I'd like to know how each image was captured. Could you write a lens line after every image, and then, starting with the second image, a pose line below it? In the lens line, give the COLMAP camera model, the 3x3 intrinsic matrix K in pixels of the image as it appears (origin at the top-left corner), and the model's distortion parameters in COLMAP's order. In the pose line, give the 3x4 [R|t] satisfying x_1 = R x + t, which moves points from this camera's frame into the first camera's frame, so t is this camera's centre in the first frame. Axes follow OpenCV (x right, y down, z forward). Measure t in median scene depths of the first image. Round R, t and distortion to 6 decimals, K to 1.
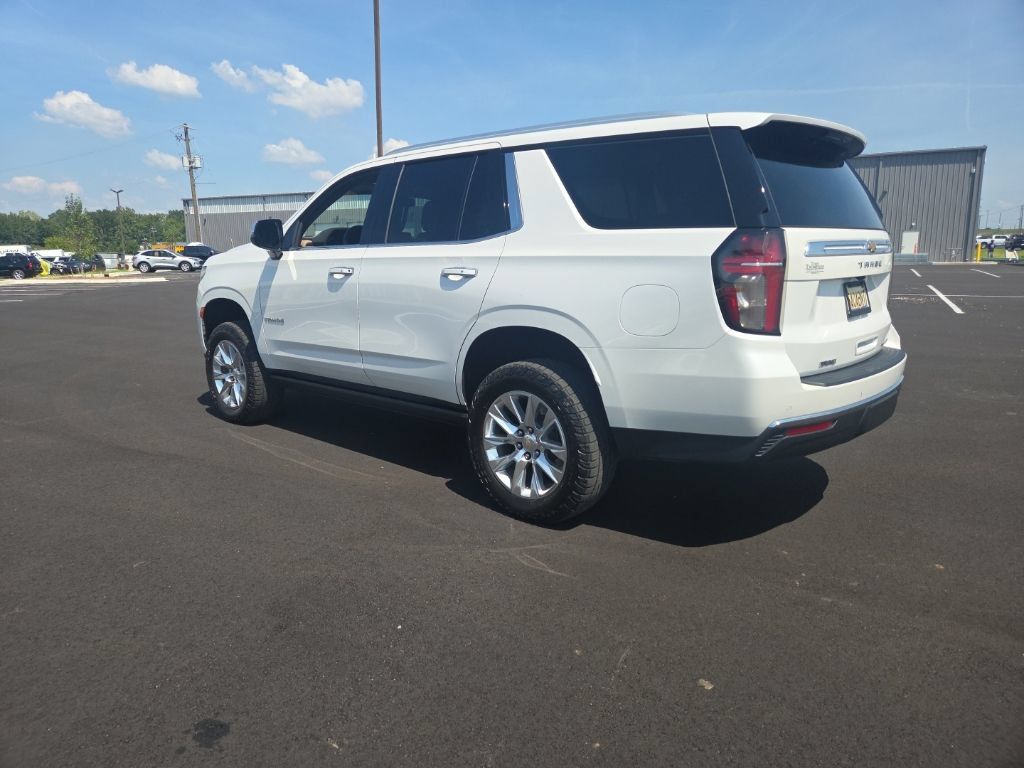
lens RADIAL K [[680.8, 0, 507.9], [0, 680.8, 382.5], [0, 0, 1]] dist [0.075530, -0.063561]
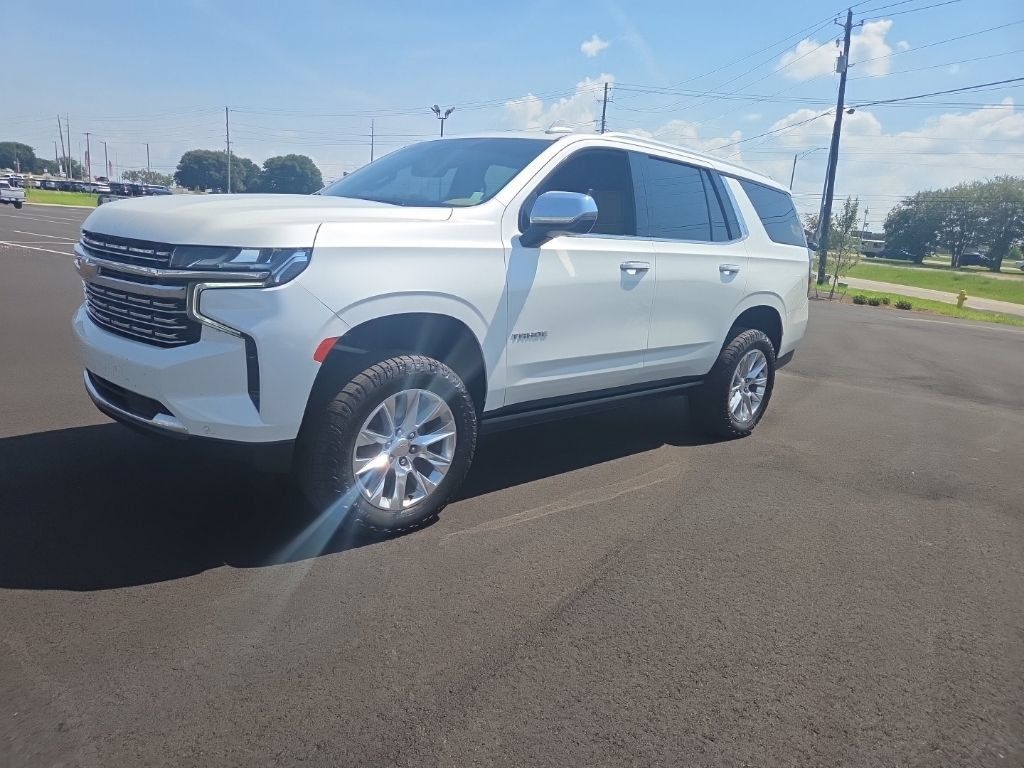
lens RADIAL K [[680.4, 0, 507.0], [0, 680.4, 374.8], [0, 0, 1]] dist [0.074650, -0.061985]
pose [[0.077720, -0.188546, 0.978984, -1.413300], [0.107854, 0.977781, 0.179752, -0.245637], [-0.991124, 0.091617, 0.096328, 1.325750]]
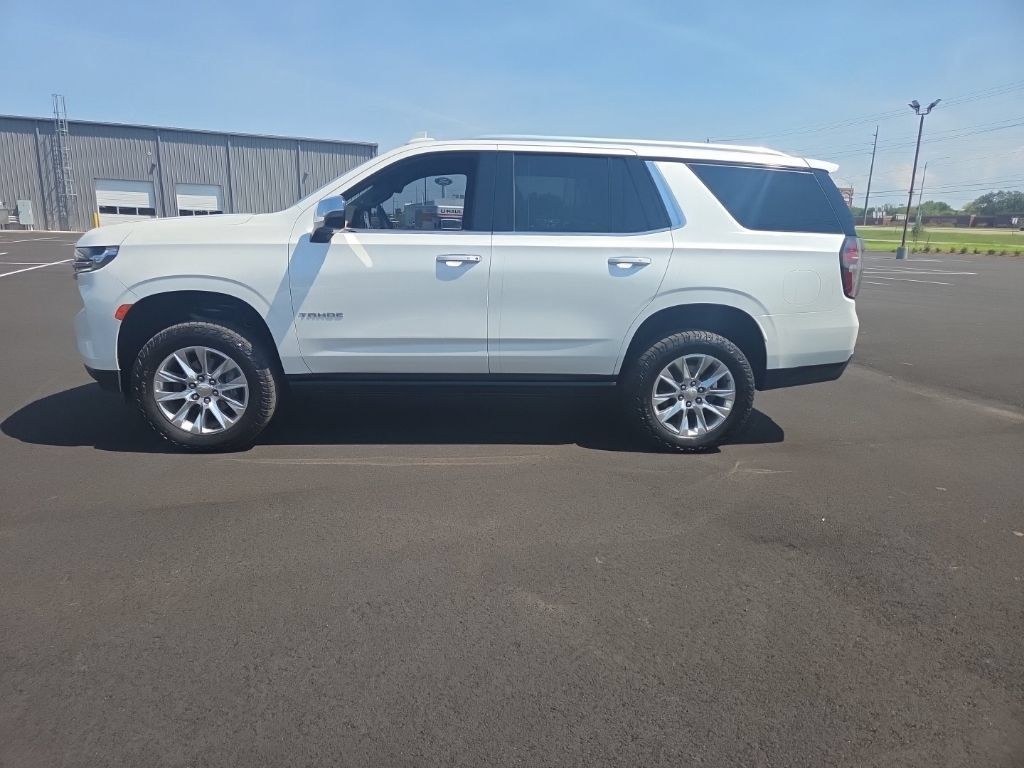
lens RADIAL K [[680.8, 0, 507.9], [0, 680.8, 382.5], [0, 0, 1]] dist [0.075530, -0.063561]
pose [[0.676549, -0.133067, 0.724275, -1.113259], [0.104892, 0.990923, 0.084076, -0.075871], [-0.728889, 0.019089, 0.684366, 0.355259]]
